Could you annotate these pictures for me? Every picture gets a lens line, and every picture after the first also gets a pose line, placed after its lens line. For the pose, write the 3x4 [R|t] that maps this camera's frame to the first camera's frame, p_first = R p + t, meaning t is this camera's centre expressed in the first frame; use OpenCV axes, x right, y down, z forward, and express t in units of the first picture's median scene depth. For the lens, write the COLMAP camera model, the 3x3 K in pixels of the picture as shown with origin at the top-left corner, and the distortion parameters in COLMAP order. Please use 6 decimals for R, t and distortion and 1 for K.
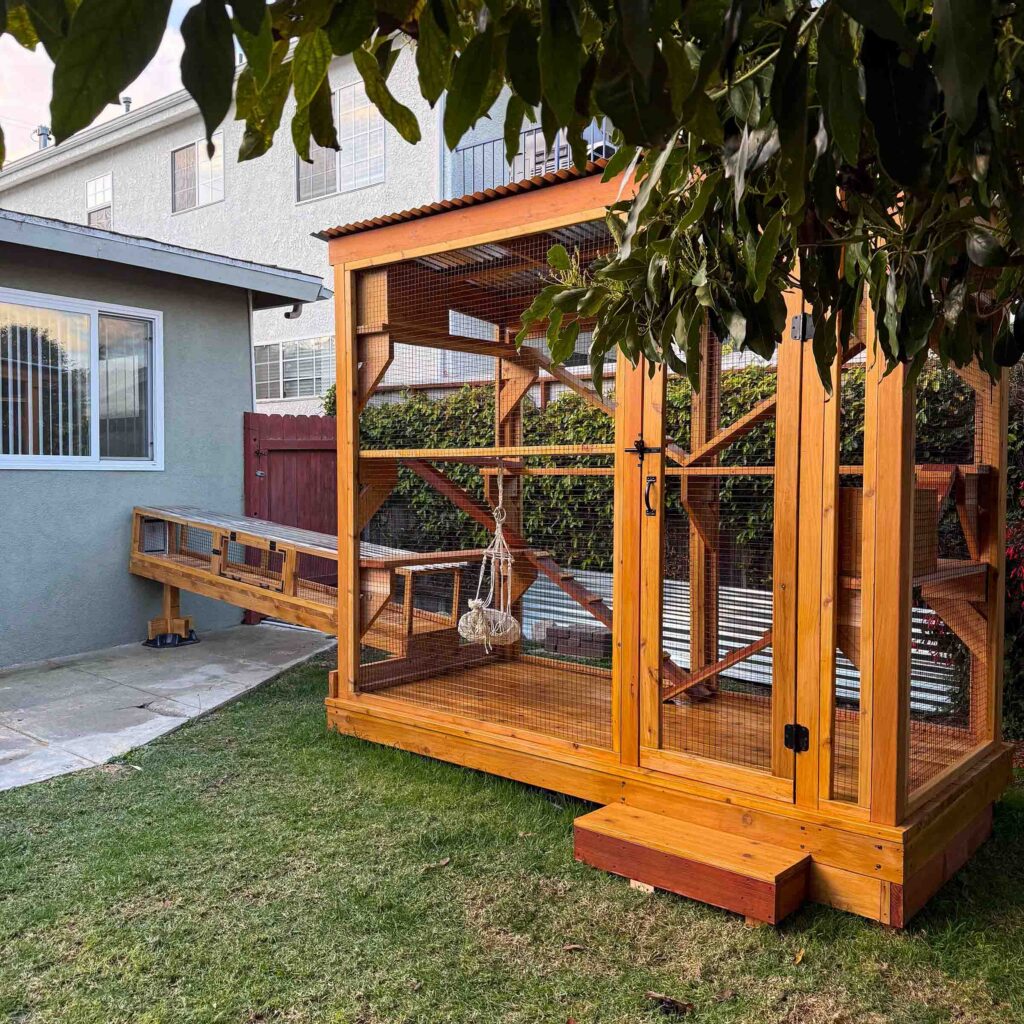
lens RADIAL K [[963.5, 0, 512.0], [0, 963.5, 512.0], [0, 0, 1]] dist [0.149003, -0.280773]
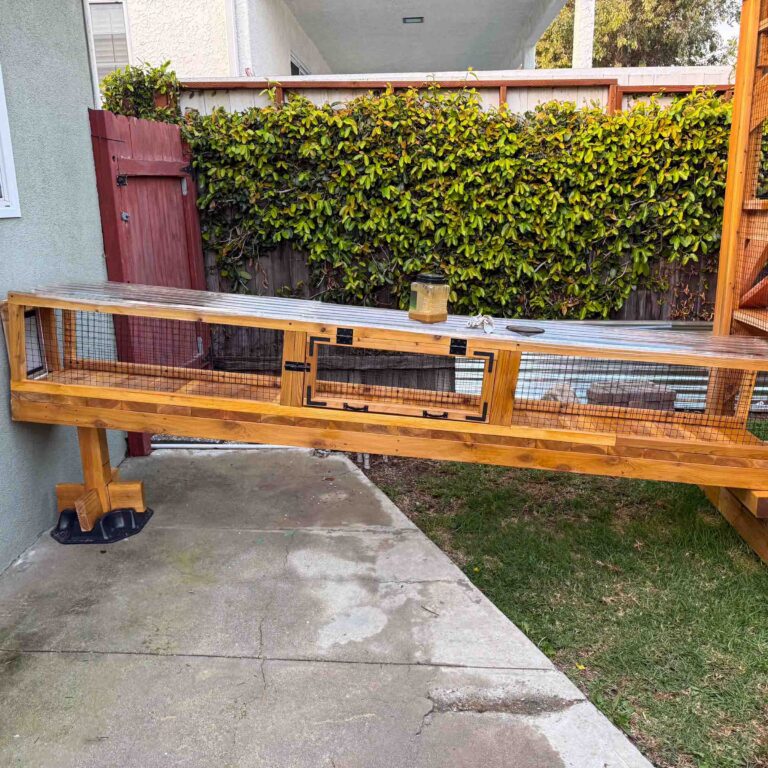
lens RADIAL K [[722.7, 0, 384.0], [0, 722.7, 384.0], [0, 0, 1]] dist [0.149003, -0.280773]
pose [[0.801466, -0.162060, 0.575663, -0.664594], [0.041565, 0.975351, 0.216710, -0.048866], [-0.596594, -0.149759, 0.788447, 0.845131]]
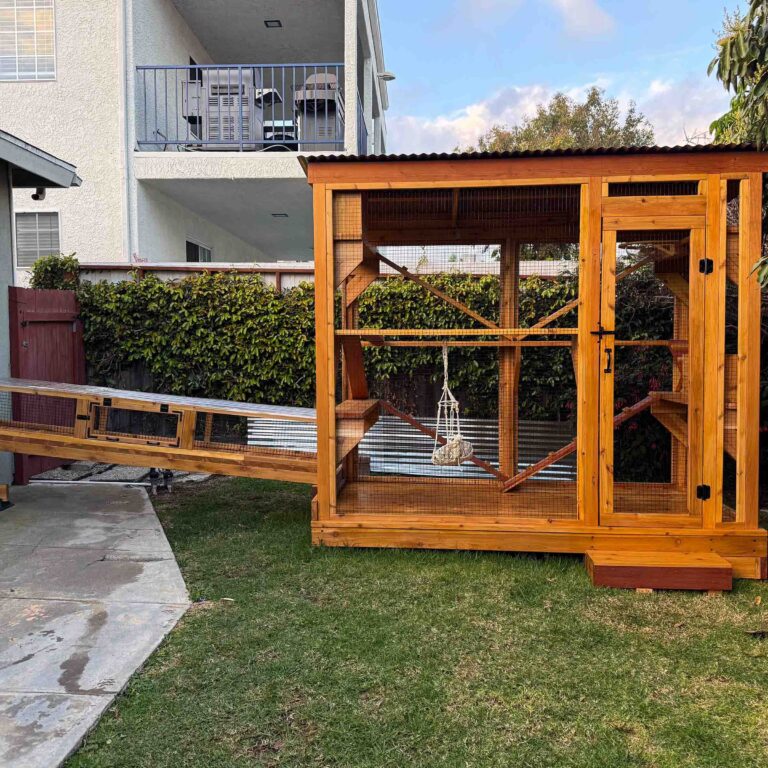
lens RADIAL K [[756.8, 0, 384.0], [0, 756.8, 384.0], [0, 0, 1]] dist [0.161977, -0.305429]
pose [[0.810221, -0.039017, 0.584824, -0.704948], [0.024449, 0.999163, 0.032787, -0.022054], [-0.585614, -0.012266, 0.810497, 0.128932]]
